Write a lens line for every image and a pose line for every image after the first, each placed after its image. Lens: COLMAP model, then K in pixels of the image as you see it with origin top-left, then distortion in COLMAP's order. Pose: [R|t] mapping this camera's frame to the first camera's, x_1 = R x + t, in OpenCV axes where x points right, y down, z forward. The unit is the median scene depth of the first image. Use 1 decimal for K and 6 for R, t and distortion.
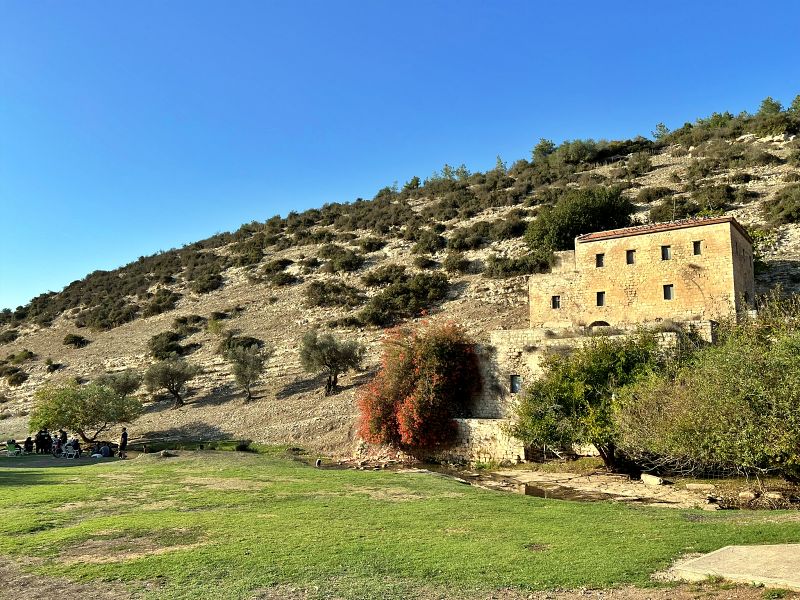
lens RADIAL K [[593.4, 0, 398.8], [0, 593.4, 297.9], [0, 0, 1]] dist [0.054024, -0.068169]
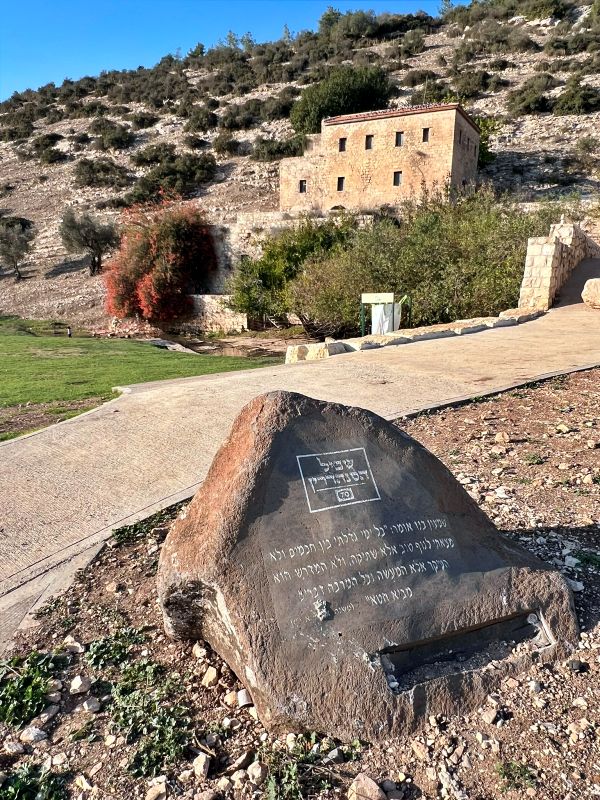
lens RADIAL K [[533.3, 0, 296.7], [0, 533.3, 390.8], [0, 0, 1]] dist [0.011280, -0.006370]
pose [[0.987711, -0.033161, 0.152735, 0.081474], [-0.024306, 0.932754, 0.359693, 0.004026], [-0.154392, -0.358985, 0.920485, -0.010131]]
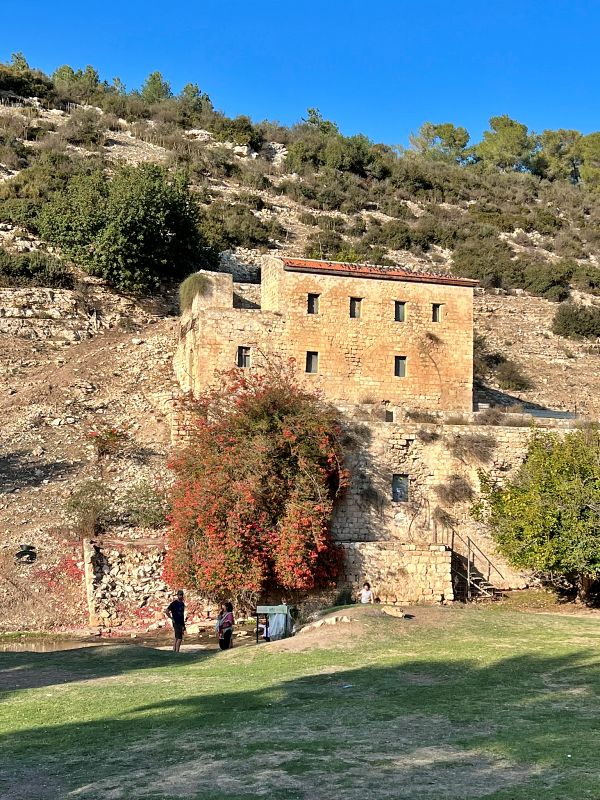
lens RADIAL K [[1079.2, 0, 298.8], [0, 1079.2, 398.2], [0, 0, 1]] dist [0.069998, 0.000000]
pose [[0.585810, 0.094857, 0.804878, -0.513267], [-0.140046, 0.990035, -0.014750, 0.049794], [-0.798257, -0.104079, 0.593257, 0.247671]]
